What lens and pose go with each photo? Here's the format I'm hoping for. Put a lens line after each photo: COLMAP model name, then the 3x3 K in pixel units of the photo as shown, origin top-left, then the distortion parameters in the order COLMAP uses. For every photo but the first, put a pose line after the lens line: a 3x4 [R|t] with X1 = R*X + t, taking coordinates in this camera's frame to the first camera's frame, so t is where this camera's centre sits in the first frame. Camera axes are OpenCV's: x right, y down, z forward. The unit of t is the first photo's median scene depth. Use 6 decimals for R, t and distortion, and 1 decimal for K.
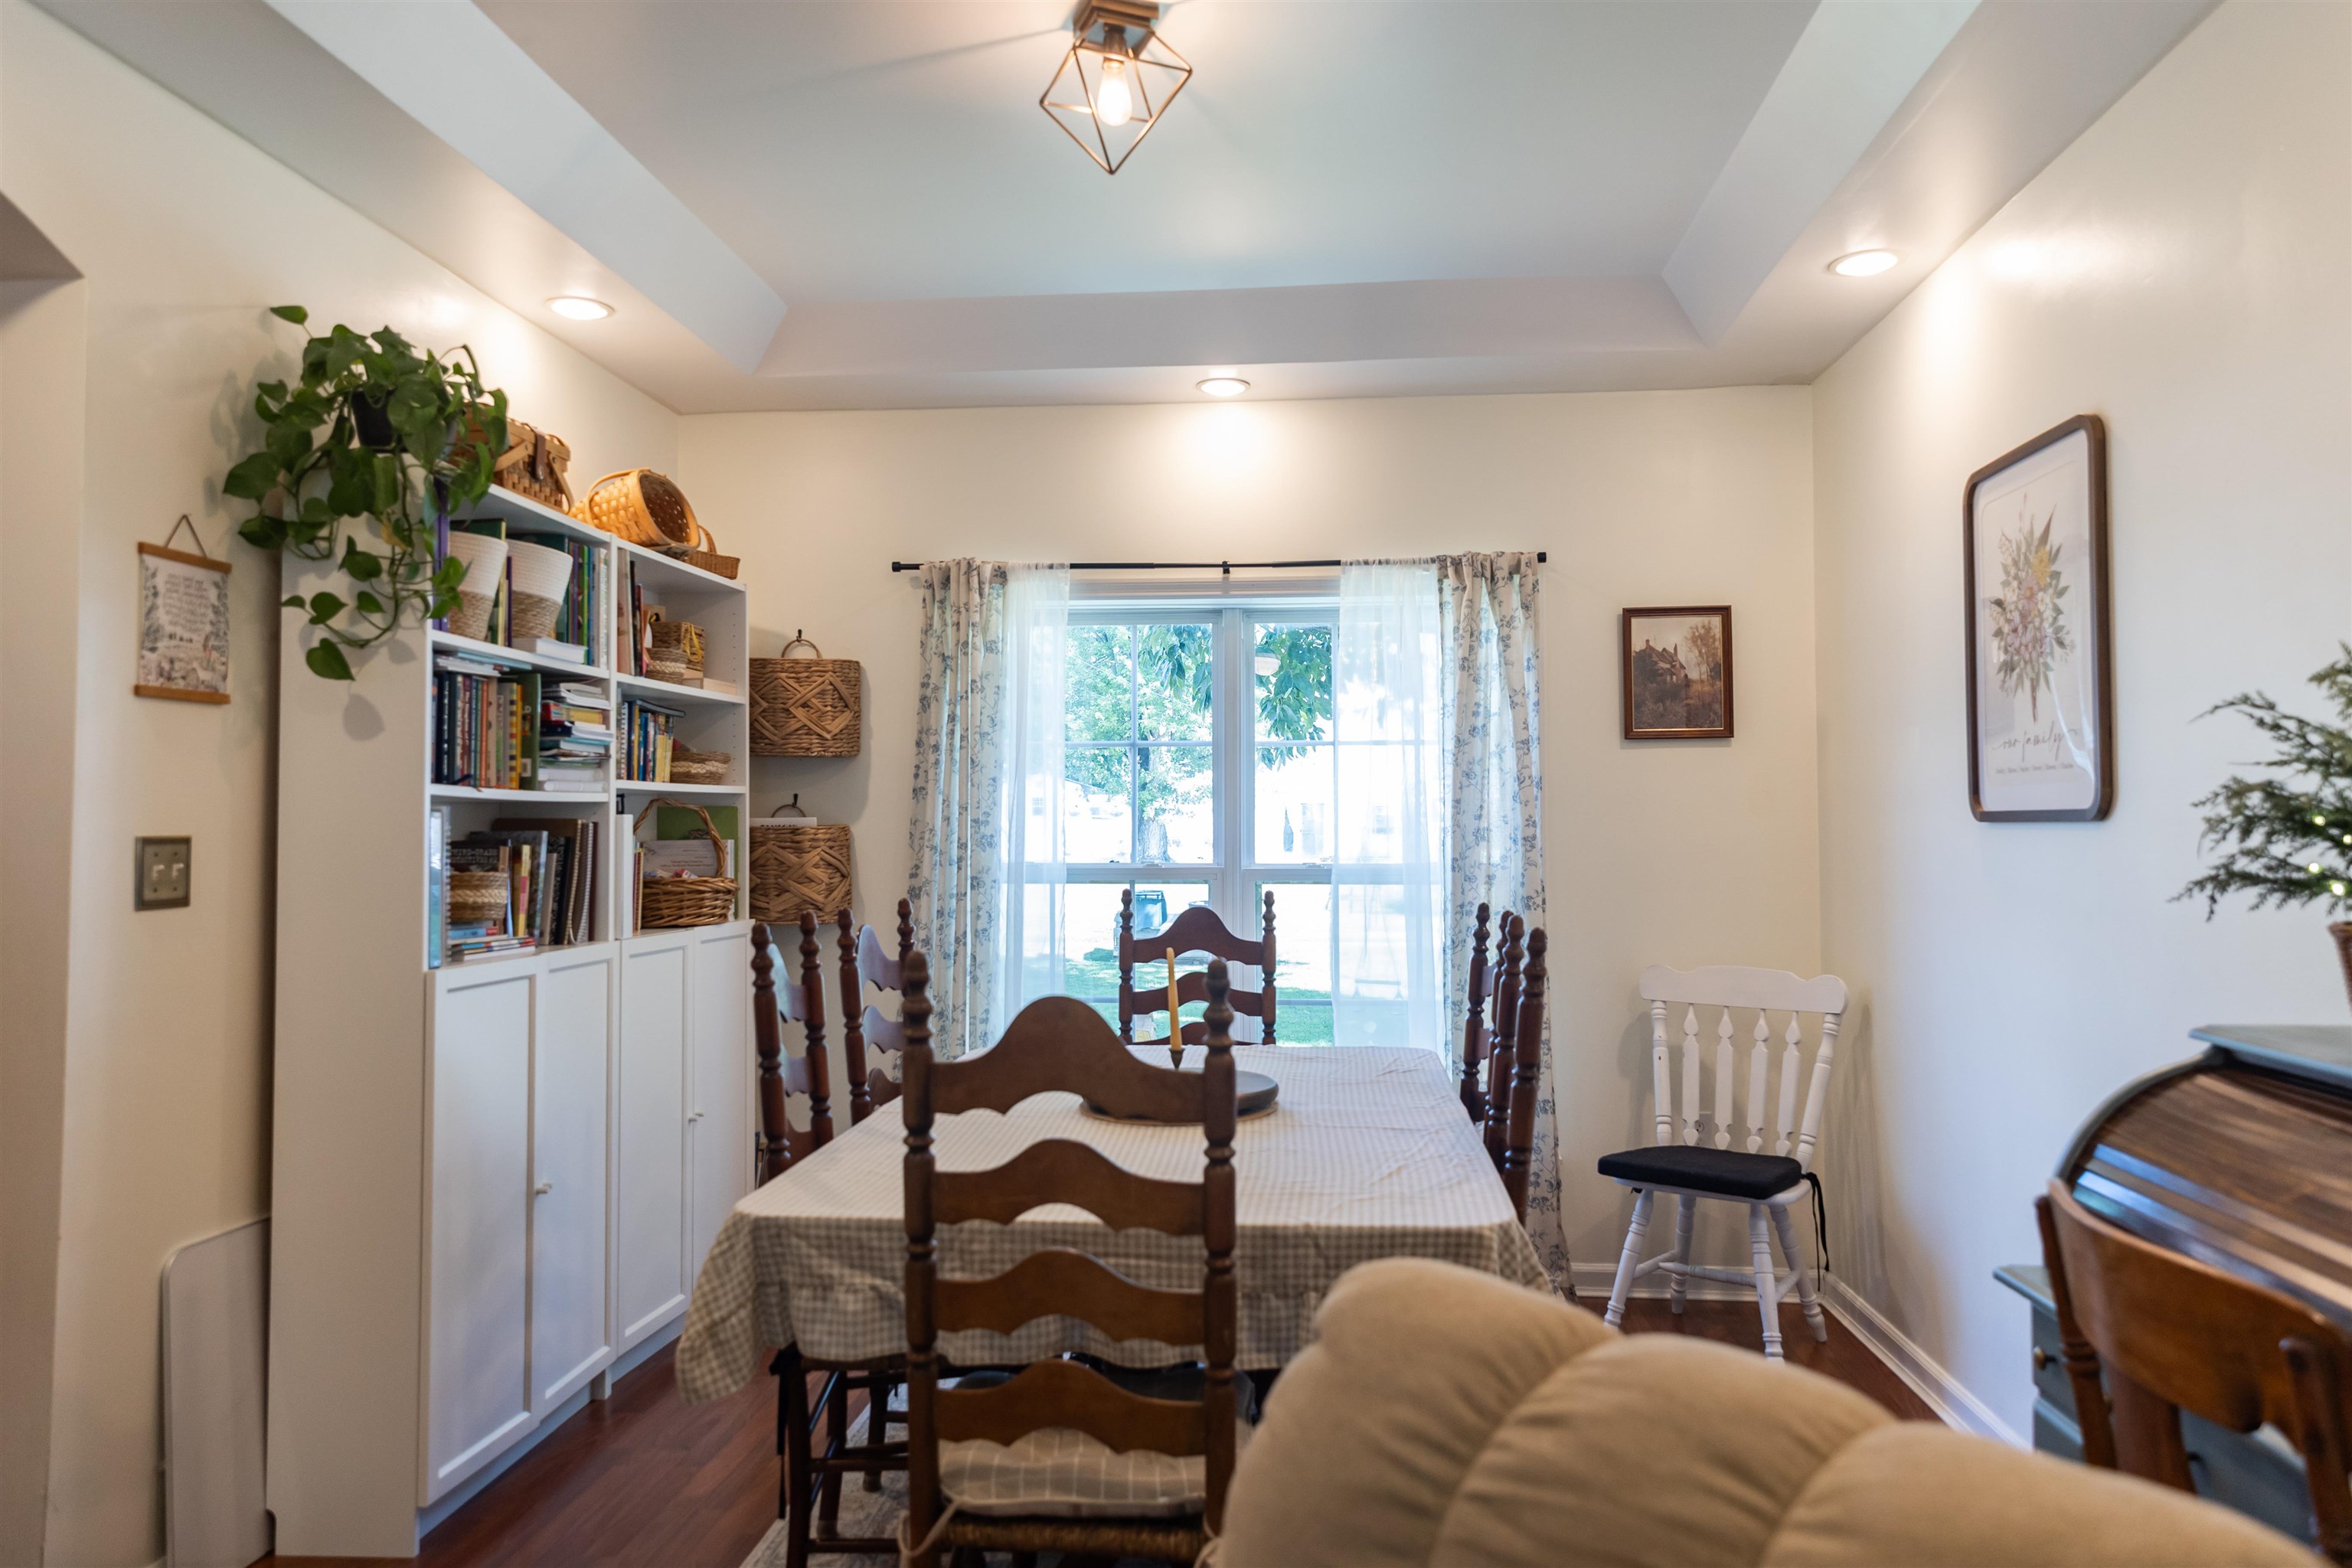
lens RADIAL K [[1558.8, 0, 1185.6], [0, 1558.8, 770.7], [0, 0, 1]] dist [0.006067, -0.002550]
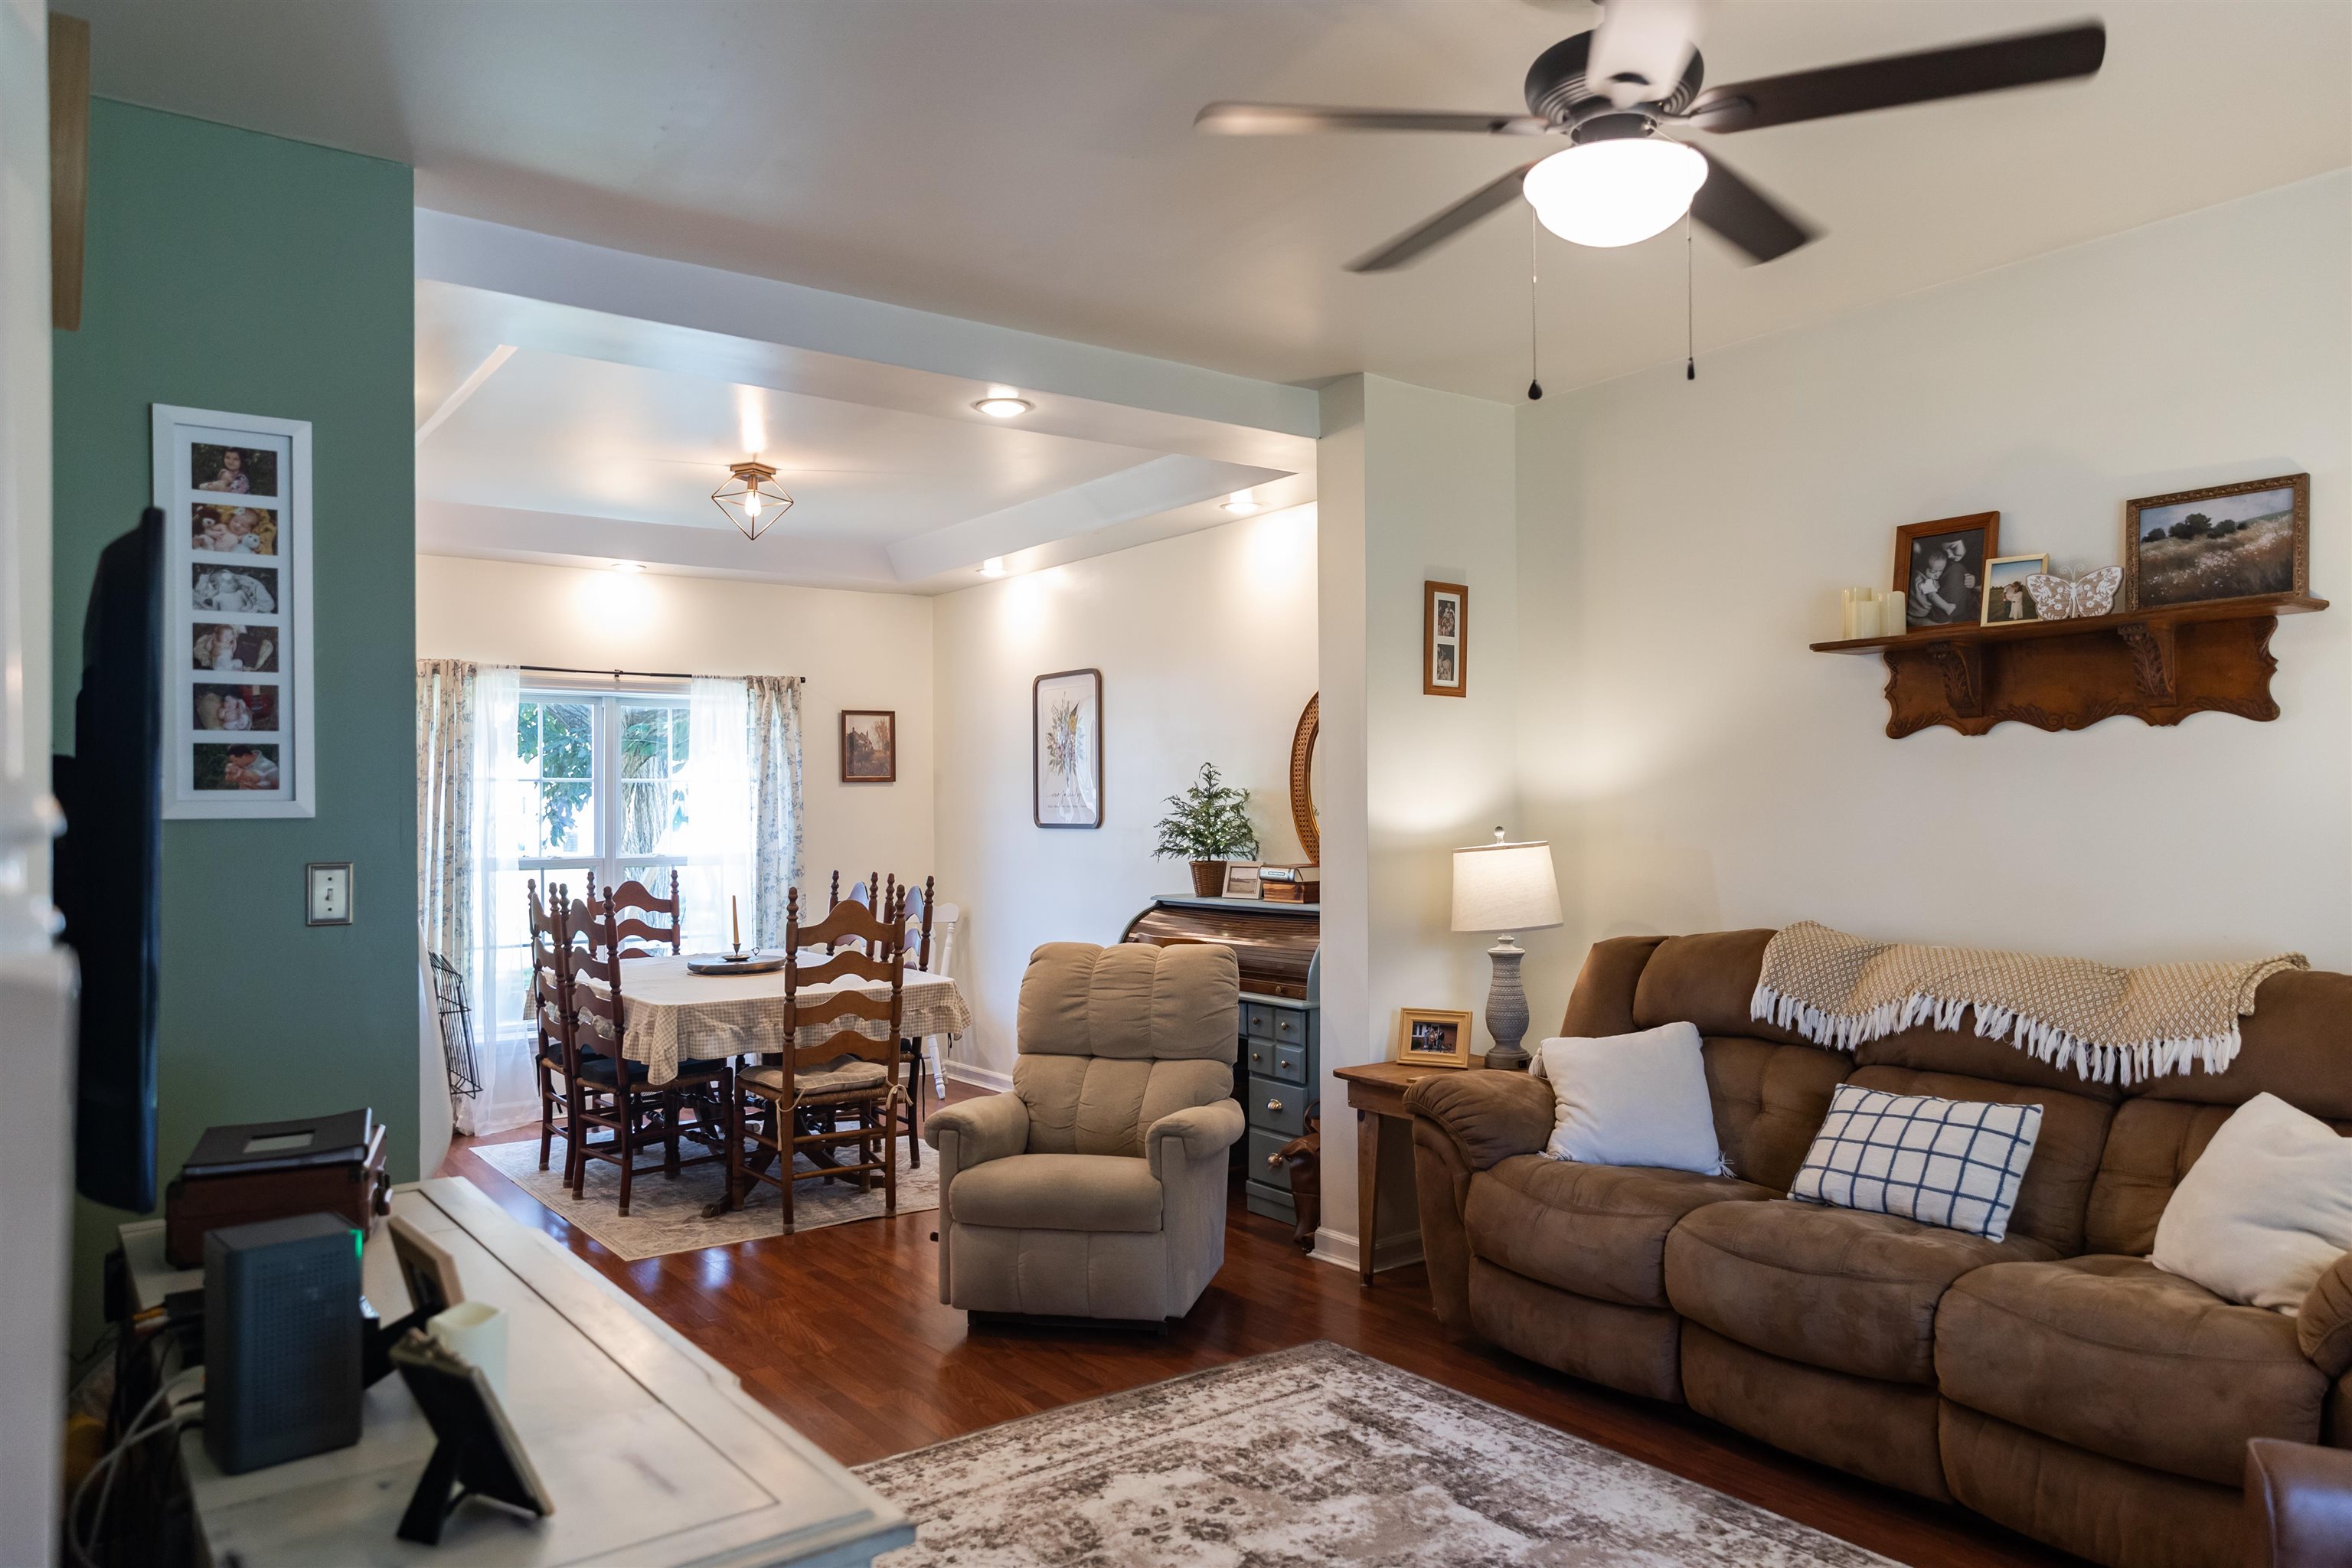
lens RADIAL K [[1558.8, 0, 1185.6], [0, 1558.8, 770.7], [0, 0, 1]] dist [0.006067, -0.002550]
pose [[0.748589, 0.012496, 0.662916, -0.638115], [-0.018424, 0.999828, 0.001959, -0.044995], [-0.662778, -0.013680, 0.748691, -0.642687]]
